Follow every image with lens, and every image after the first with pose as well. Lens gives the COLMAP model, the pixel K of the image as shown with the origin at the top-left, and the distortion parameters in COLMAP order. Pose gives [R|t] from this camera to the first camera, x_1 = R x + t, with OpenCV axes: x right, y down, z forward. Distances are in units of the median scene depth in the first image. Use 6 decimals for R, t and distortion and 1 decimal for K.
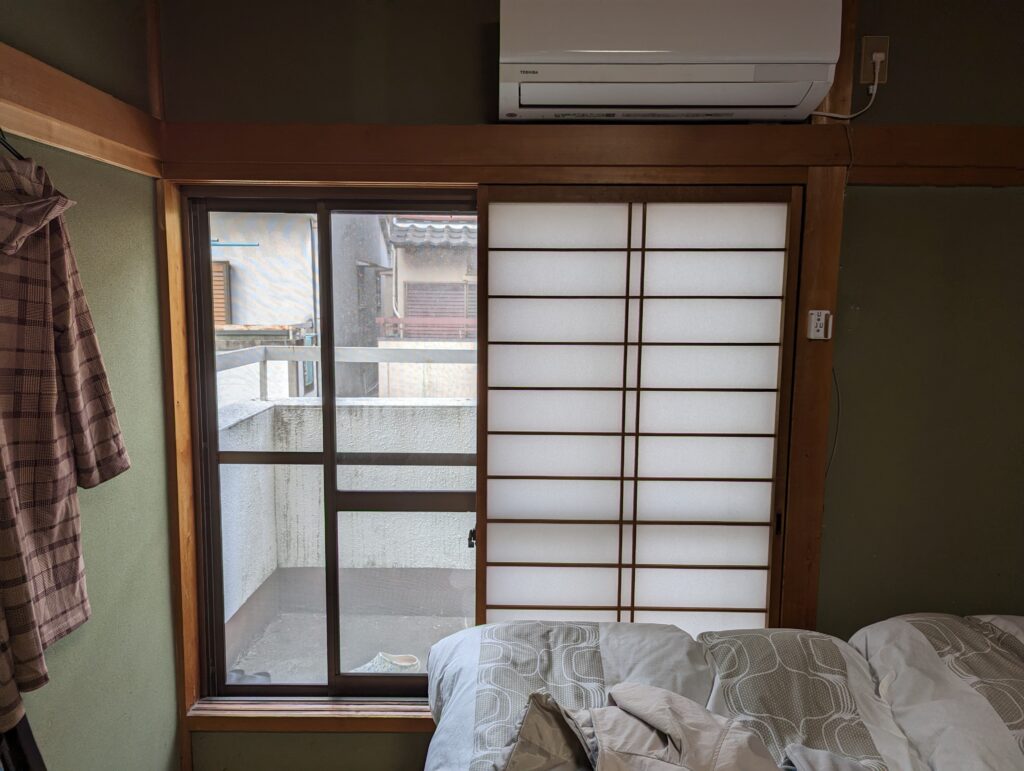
lens RADIAL K [[710.7, 0, 512.0], [0, 710.7, 385.5], [0, 0, 1]] dist [0.066626, -0.056055]
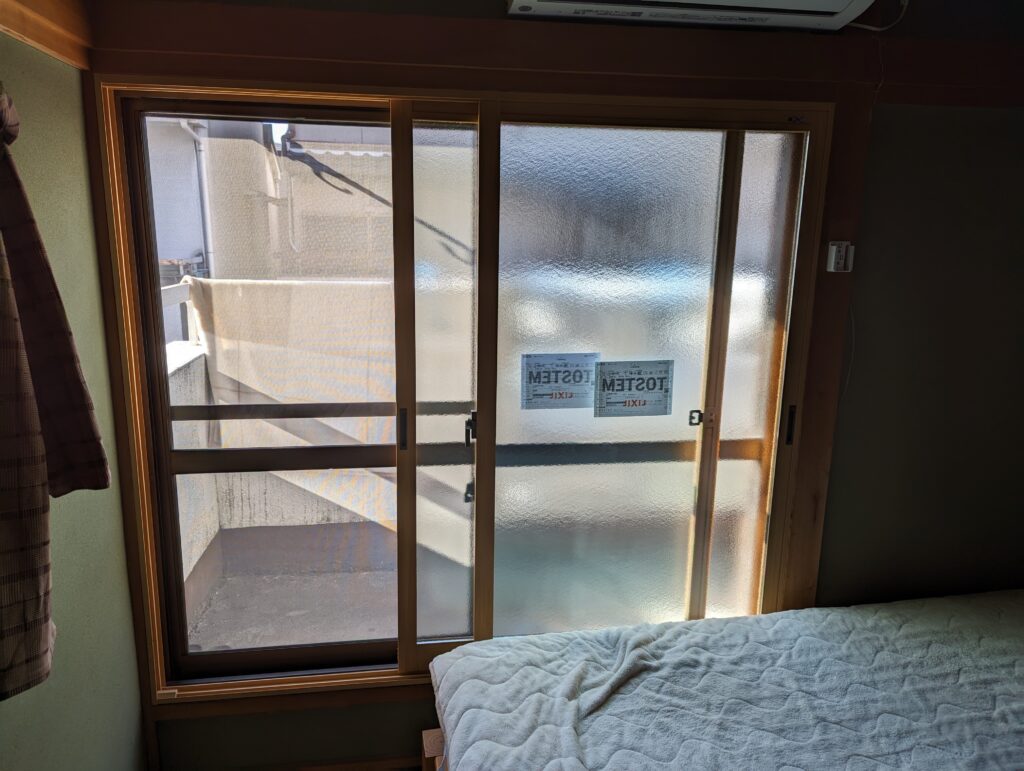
lens RADIAL K [[710.7, 0, 512.0], [0, 710.7, 385.5], [0, 0, 1]] dist [0.066626, -0.056055]
pose [[0.988924, -0.025431, 0.146225, -0.101606], [0.012441, 0.995948, 0.089071, -0.003490], [-0.147898, -0.086265, 0.985233, 0.075916]]
